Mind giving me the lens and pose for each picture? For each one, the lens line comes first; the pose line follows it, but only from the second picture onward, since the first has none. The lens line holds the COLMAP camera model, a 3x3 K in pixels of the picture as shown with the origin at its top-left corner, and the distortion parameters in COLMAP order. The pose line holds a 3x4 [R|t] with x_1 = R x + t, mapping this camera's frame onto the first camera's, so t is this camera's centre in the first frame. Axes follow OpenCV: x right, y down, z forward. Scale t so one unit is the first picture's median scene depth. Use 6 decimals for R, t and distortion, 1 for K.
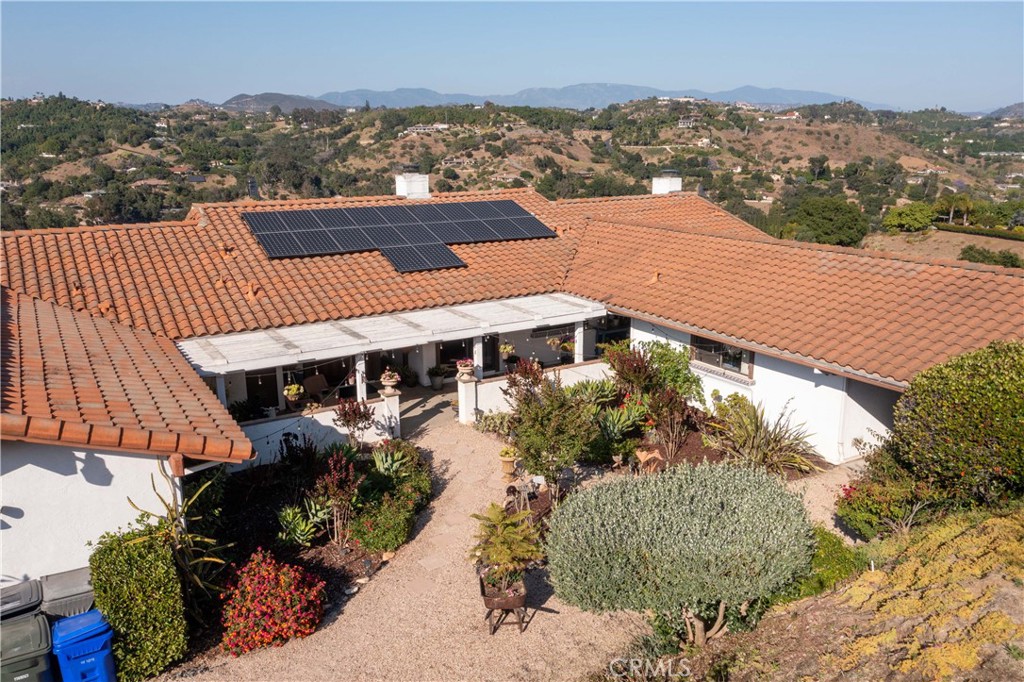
lens RADIAL K [[873.5, 0, 511.2], [0, 873.5, 343.6], [0, 0, 1]] dist [-0.002058, -0.003644]
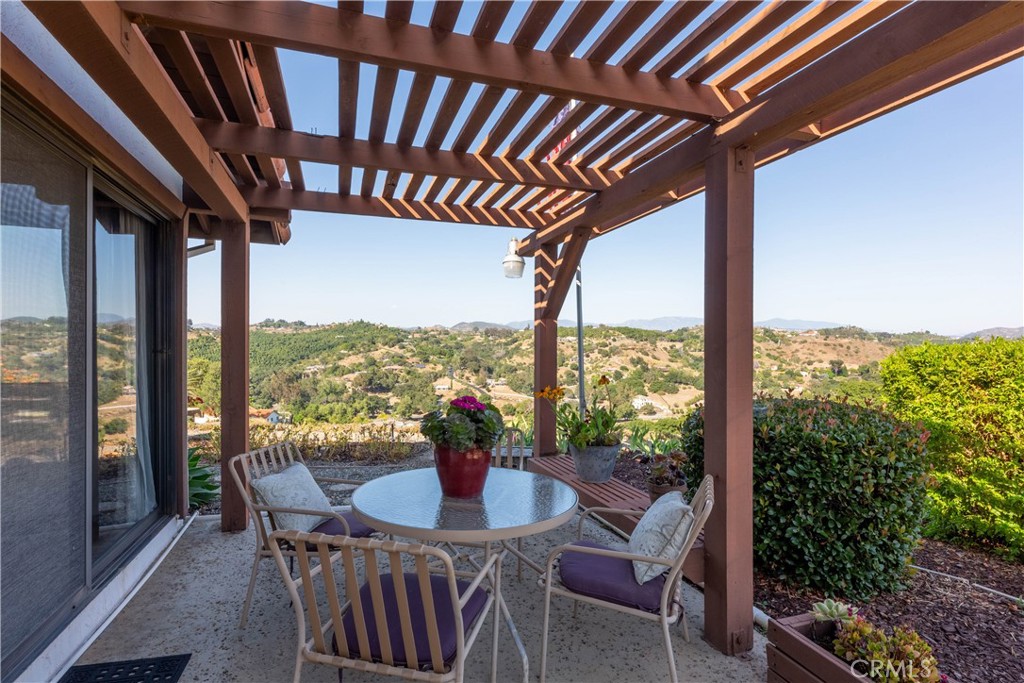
lens RADIAL K [[494.3, 0, 509.2], [0, 494.3, 350.3], [0, 0, 1]] dist [0.001409, 0.000427]
pose [[0.972156, 0.010838, -0.234083, 0.022863], [-0.065782, 0.971385, -0.228220, -0.011217], [0.224911, 0.237264, 0.945051, 0.116482]]
